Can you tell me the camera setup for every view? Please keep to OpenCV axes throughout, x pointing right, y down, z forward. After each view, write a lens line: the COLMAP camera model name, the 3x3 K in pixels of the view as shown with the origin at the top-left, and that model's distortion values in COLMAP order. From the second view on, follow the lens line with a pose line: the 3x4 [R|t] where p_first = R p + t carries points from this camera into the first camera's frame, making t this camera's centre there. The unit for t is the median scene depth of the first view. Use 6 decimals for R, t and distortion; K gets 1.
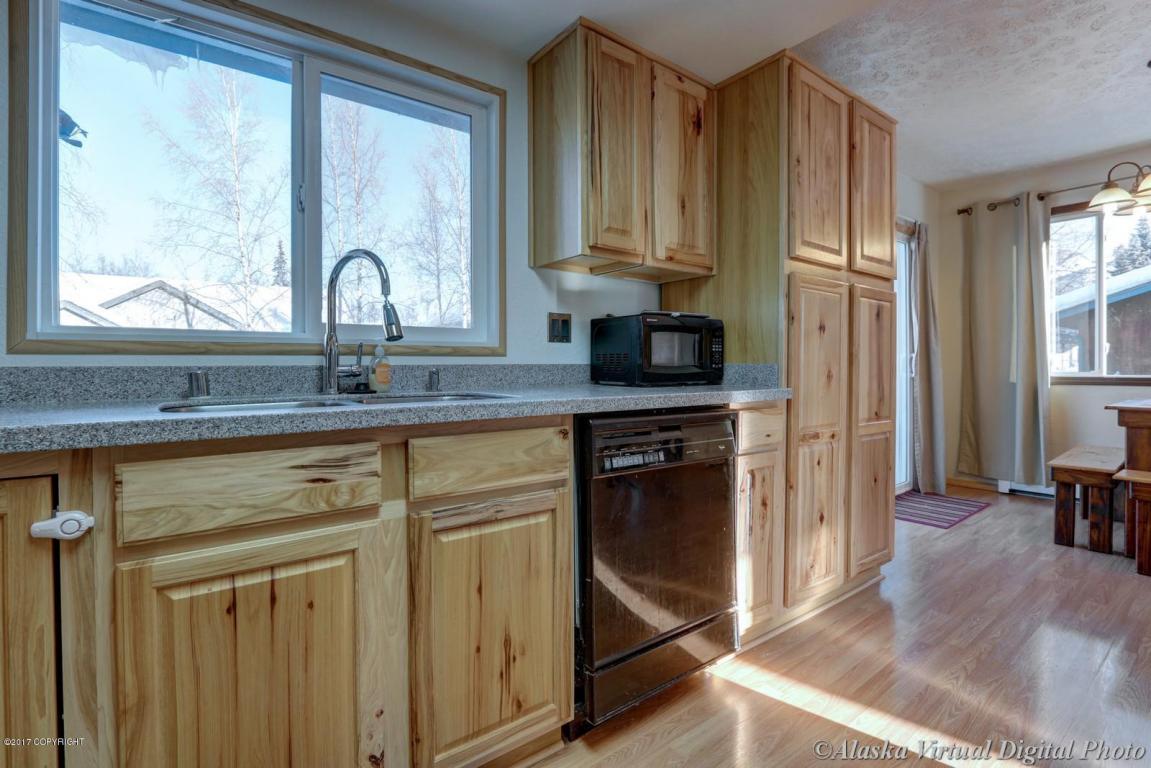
lens RADIAL K [[532.3, 0, 572.3], [0, 532.3, 372.6], [0, 0, 1]] dist [-0.013723, 0.000465]
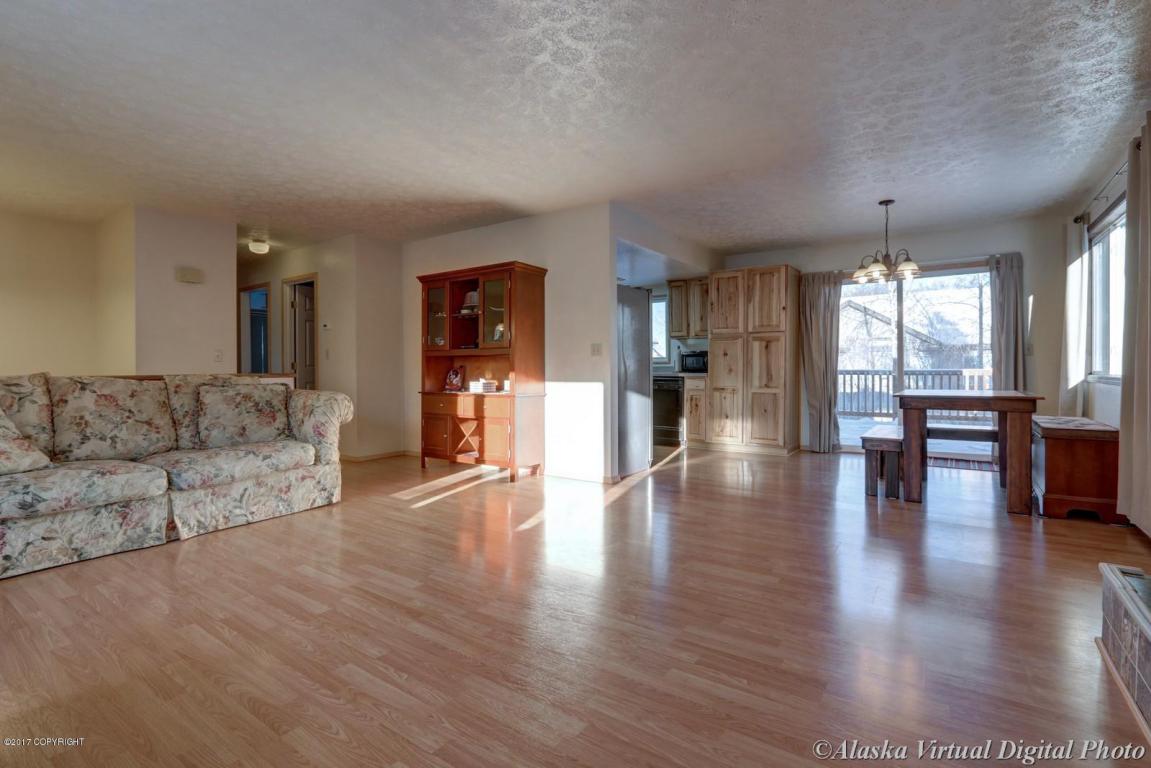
lens RADIAL K [[537.0, 0, 576.2], [0, 537.0, 371.4], [0, 0, 1]] dist [-0.017608, 0.000529]
pose [[0.307698, 0.008445, -0.951447, 3.088683], [-0.004817, 0.999962, 0.007318, -0.003644], [0.951472, 0.002332, 0.307727, -0.759561]]
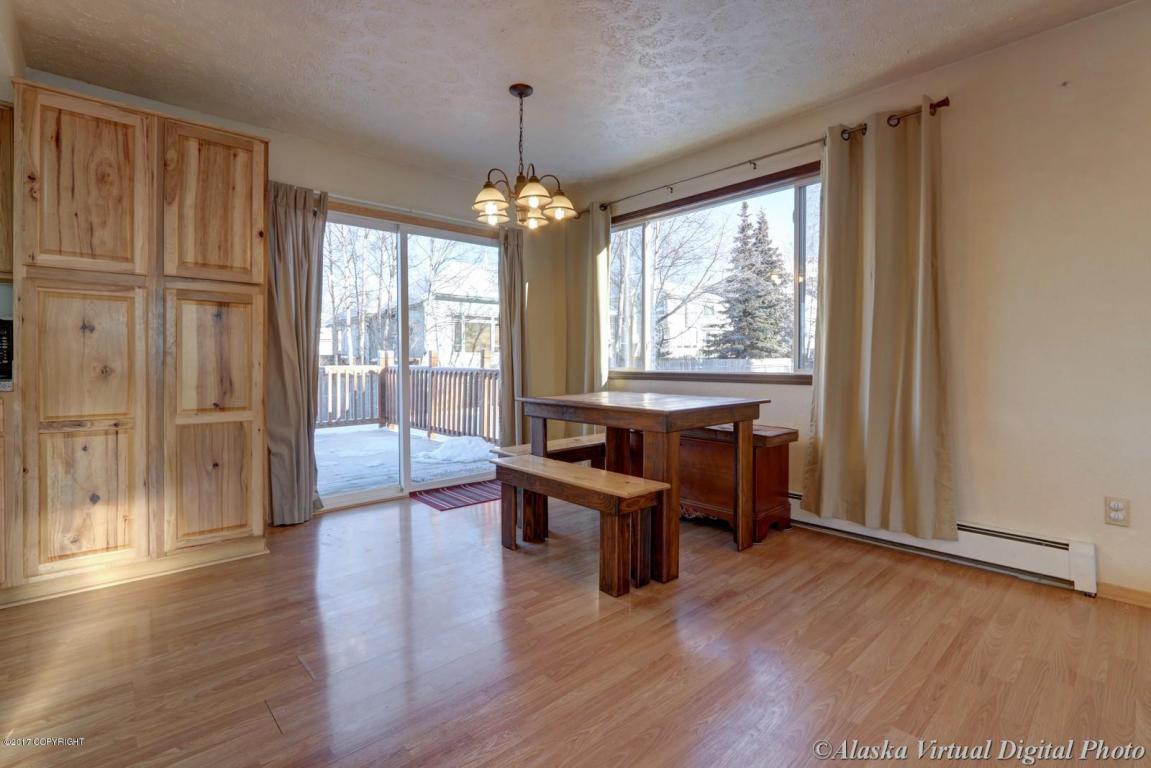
lens RADIAL K [[537.0, 0, 576.2], [0, 537.0, 371.4], [0, 0, 1]] dist [-0.017608, 0.000529]
pose [[0.995837, 0.000113, 0.091151, 1.362871], [-0.000777, 0.999973, 0.007252, -0.001009], [-0.091147, -0.007292, 0.995811, -0.197110]]
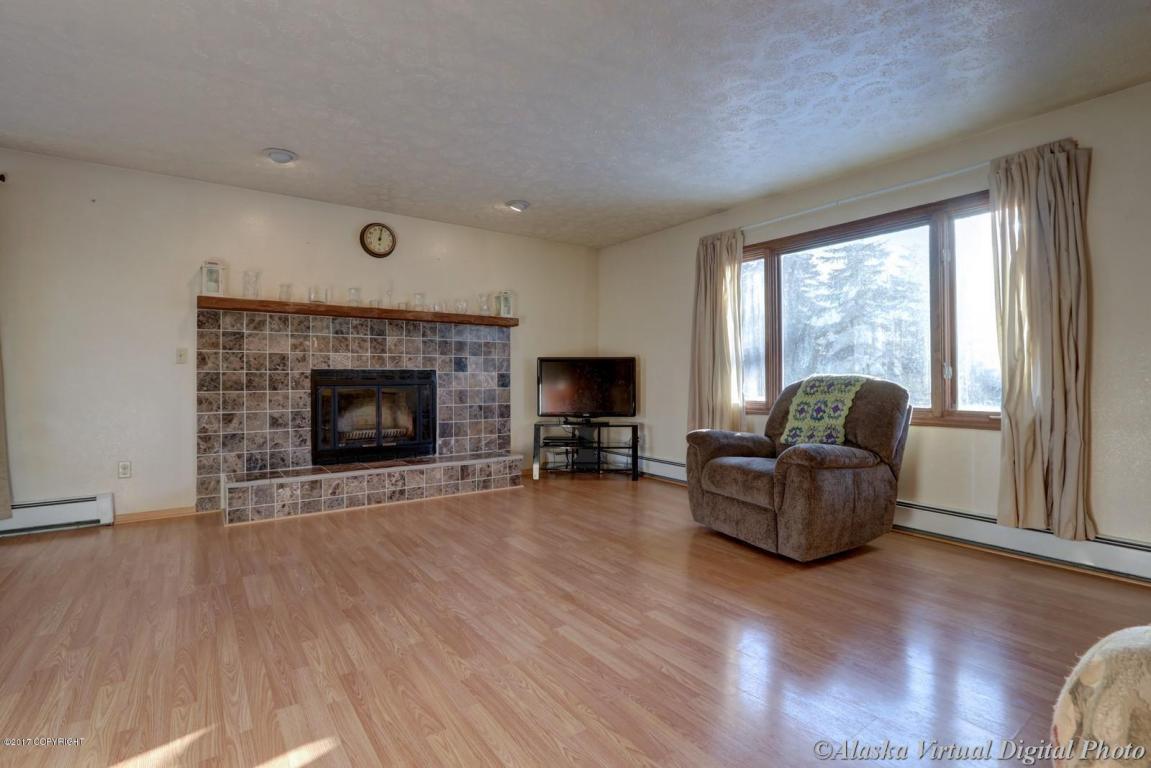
lens RADIAL K [[532.3, 0, 572.3], [0, 532.3, 372.6], [0, 0, 1]] dist [-0.013723, 0.000465]
pose [[0.030022, 0.010143, 0.999498, 0.831061], [0.012849, 0.999862, -0.010533, 0.002201], [-0.999467, 0.013158, 0.029888, -0.787389]]
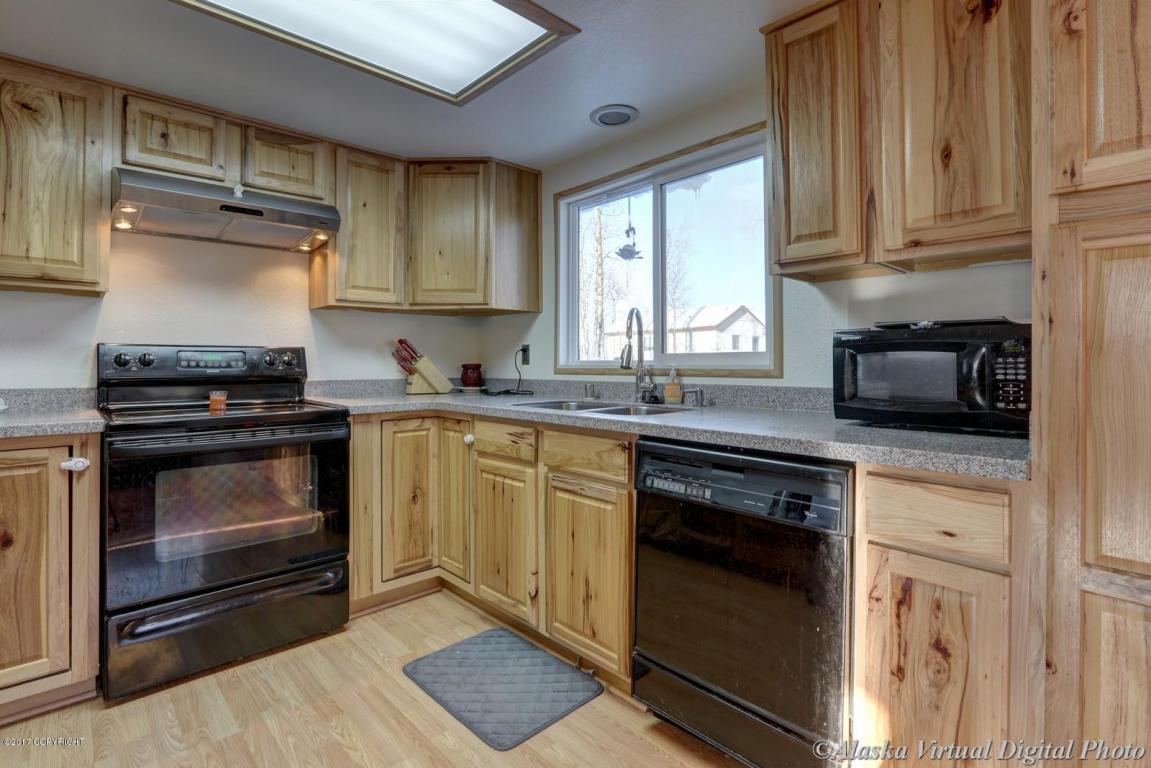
lens RADIAL K [[547.3, 0, 583.6], [0, 547.3, 357.4], [0, 0, 1]] dist [-0.010907, 0.000016]
pose [[0.117544, -0.004577, -0.993057, 0.796724], [-0.009017, 0.999943, -0.005676, -0.056909], [0.993027, 0.009621, 0.117496, 0.473110]]
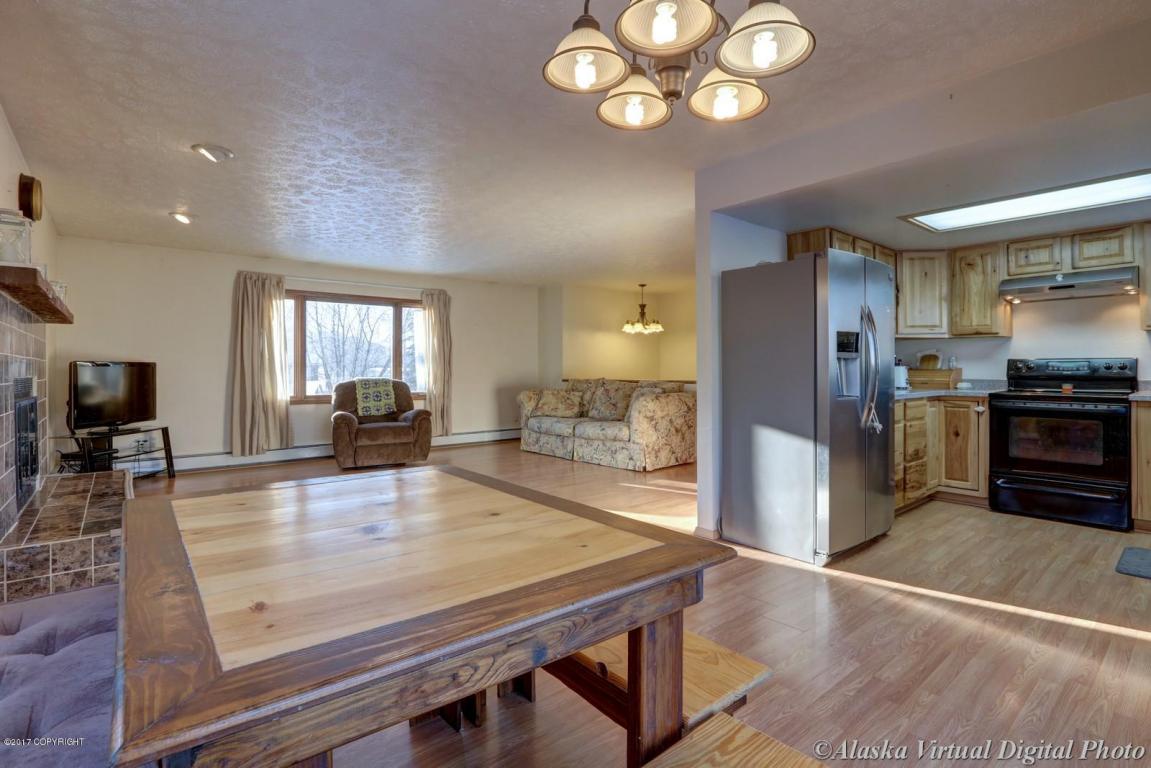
lens RADIAL K [[552.4, 0, 568.3], [0, 552.4, 367.9], [0, 0, 1]] dist [-0.003946, -0.000437]
pose [[-0.999072, 0.006697, -0.042549, 1.516139], [0.006383, 0.999951, 0.007518, -0.072616], [0.042597, 0.007239, -0.999066, 1.793818]]
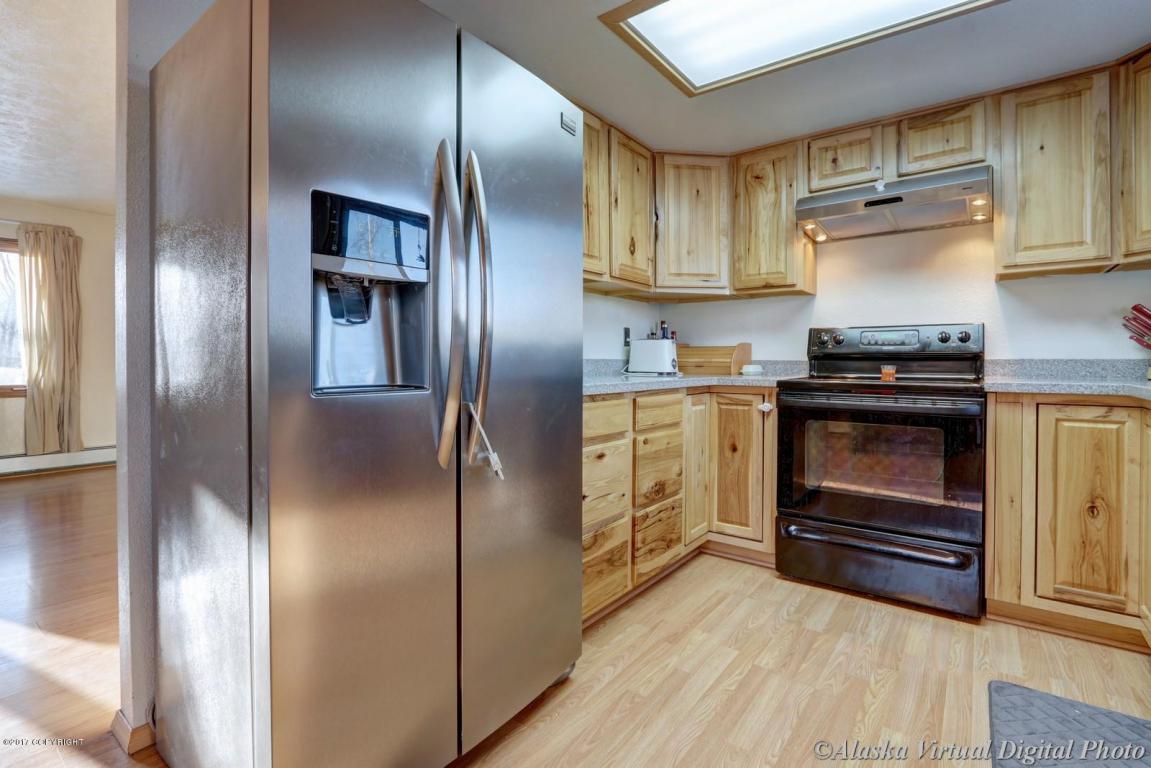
lens RADIAL K [[542.5, 0, 576.6], [0, 542.5, 365.6], [0, 0, 1]] dist [-0.012344, 0.000330]
pose [[-0.962596, 0.004518, -0.270902, 0.639222], [-0.000394, 0.999837, 0.018077, -0.009919], [0.270939, 0.017507, -0.962437, 0.867497]]
